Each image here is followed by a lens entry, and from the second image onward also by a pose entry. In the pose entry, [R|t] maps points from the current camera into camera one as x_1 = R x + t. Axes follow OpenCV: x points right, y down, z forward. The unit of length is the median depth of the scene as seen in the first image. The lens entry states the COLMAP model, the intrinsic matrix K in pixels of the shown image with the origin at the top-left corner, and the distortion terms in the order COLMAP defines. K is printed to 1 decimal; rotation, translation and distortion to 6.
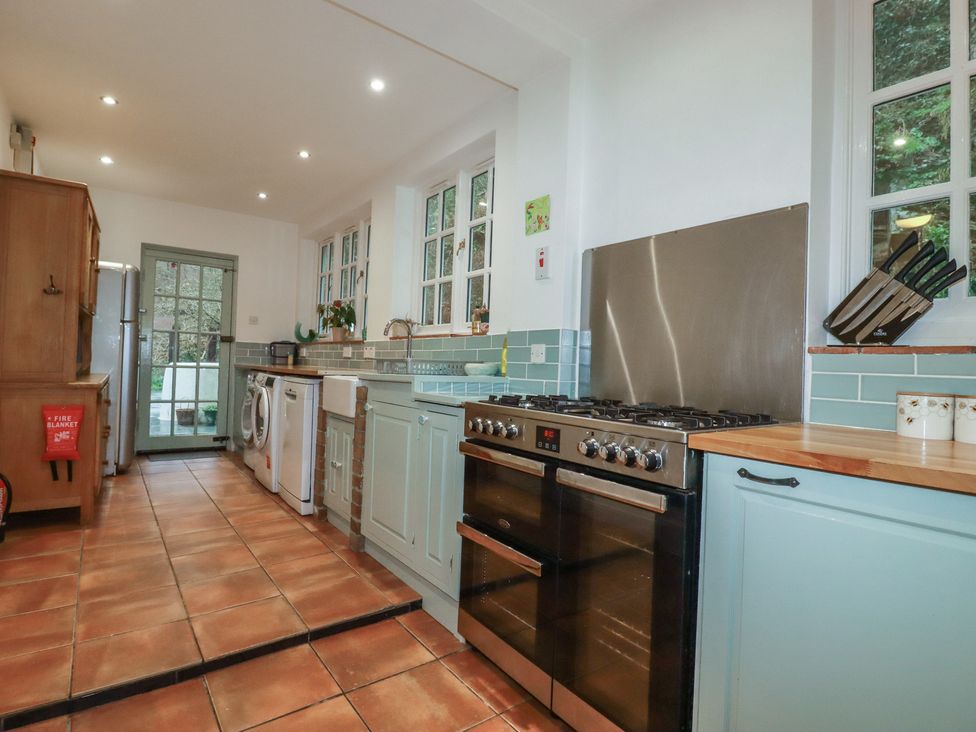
lens RADIAL K [[534.1, 0, 492.7], [0, 534.1, 356.7], [0, 0, 1]] dist [-0.000176, -0.013001]
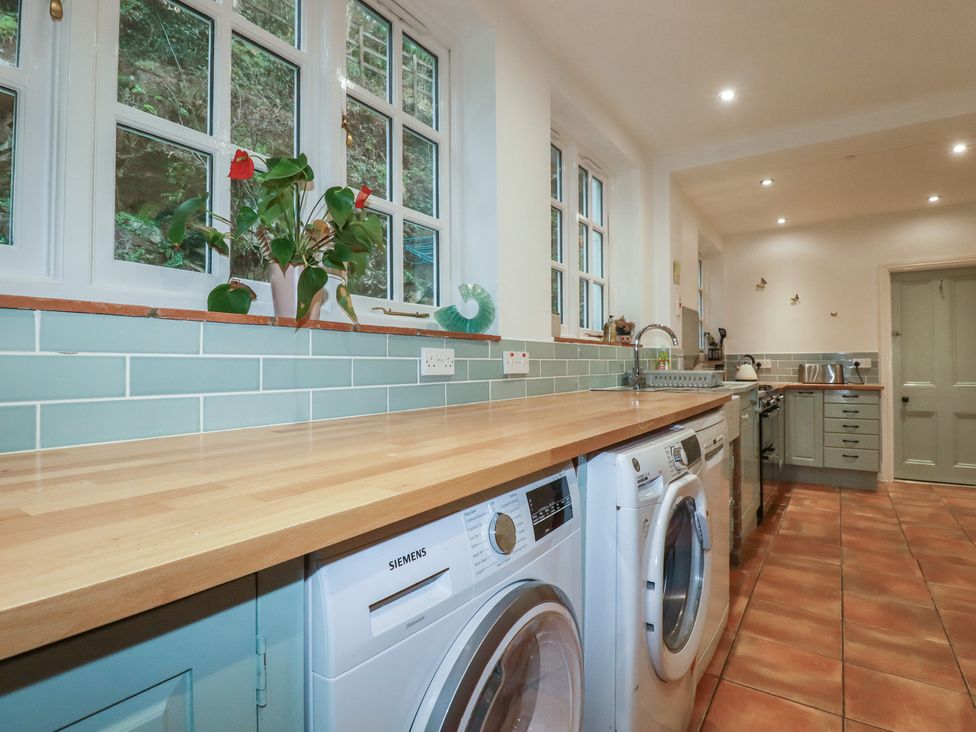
lens RADIAL K [[534.1, 0, 492.7], [0, 534.1, 356.7], [0, 0, 1]] dist [-0.000176, -0.013001]
pose [[-0.353074, -0.018344, 0.935416, -1.054757], [-0.018337, 0.999751, 0.012685, -0.029223], [-0.935416, -0.012674, -0.353322, 1.852582]]
